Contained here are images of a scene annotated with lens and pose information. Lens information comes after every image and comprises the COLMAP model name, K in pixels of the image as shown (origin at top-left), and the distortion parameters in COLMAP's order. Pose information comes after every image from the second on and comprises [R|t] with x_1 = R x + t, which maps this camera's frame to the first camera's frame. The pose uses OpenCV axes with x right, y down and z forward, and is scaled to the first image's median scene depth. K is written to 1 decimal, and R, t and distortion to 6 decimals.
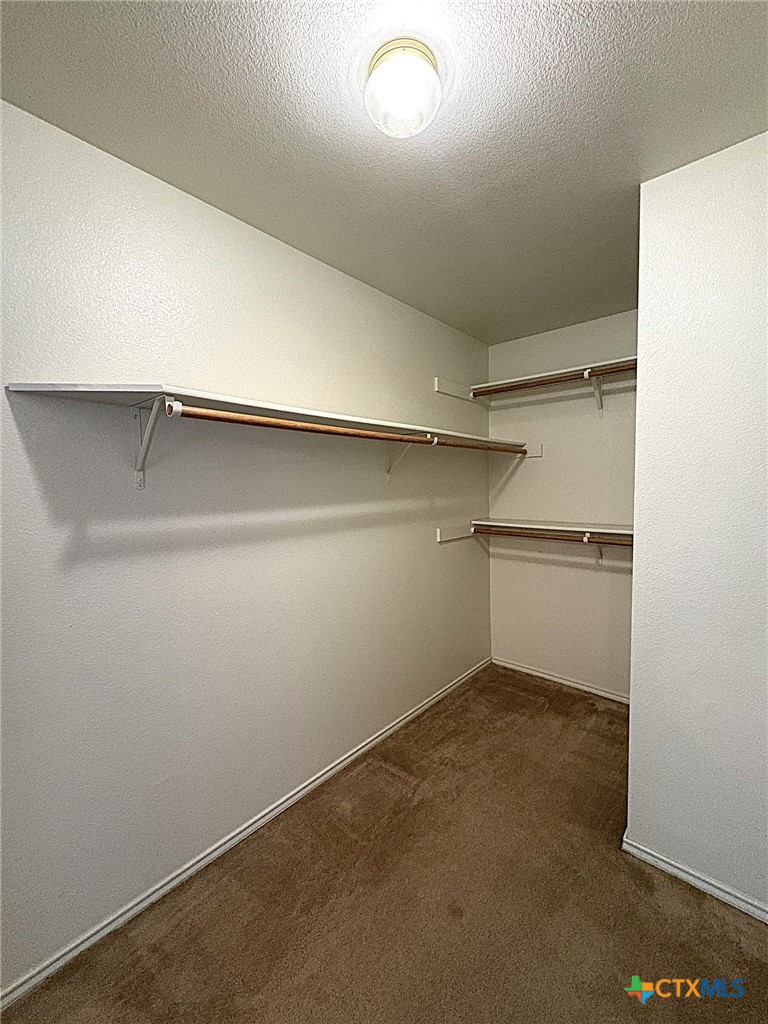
lens RADIAL K [[421.1, 0, 384.0], [0, 421.1, 512.0], [0, 0, 1]] dist [-0.000237, 0.000025]
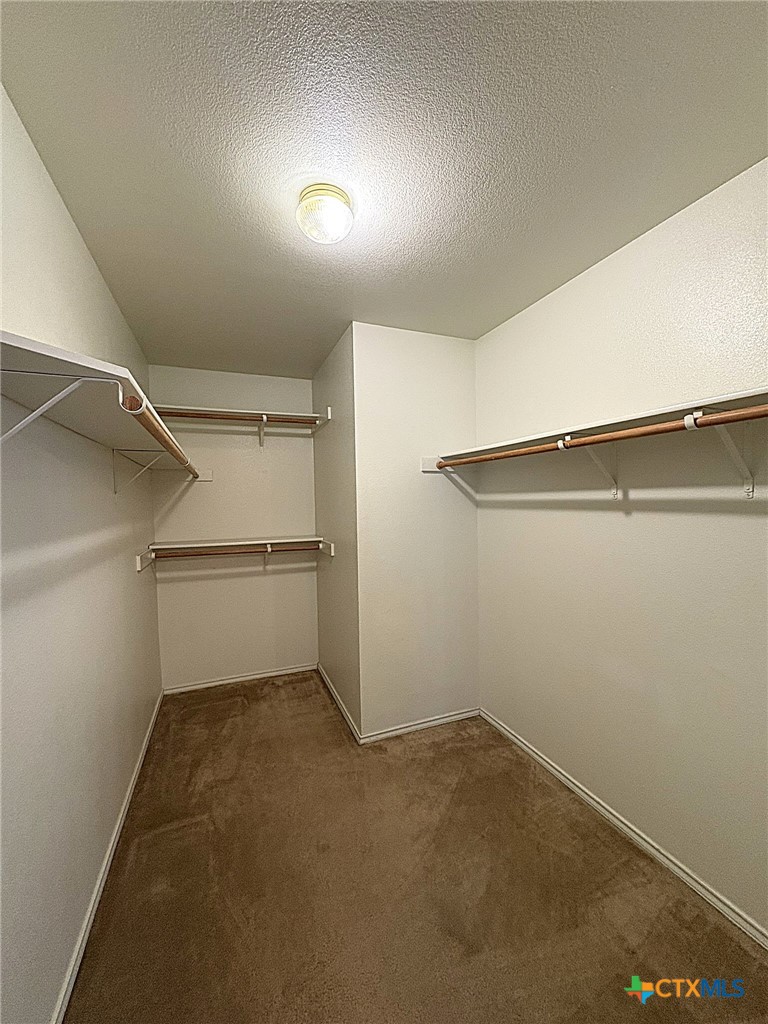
lens RADIAL K [[411.9, 0, 408.3], [0, 411.9, 512.6], [0, 0, 1]] dist [0.000400, 0.000081]
pose [[0.404651, -0.021871, 0.914210, -0.439129], [0.074731, 0.997161, -0.009222, -0.001938], [-0.911413, 0.072051, 0.405137, 0.116014]]
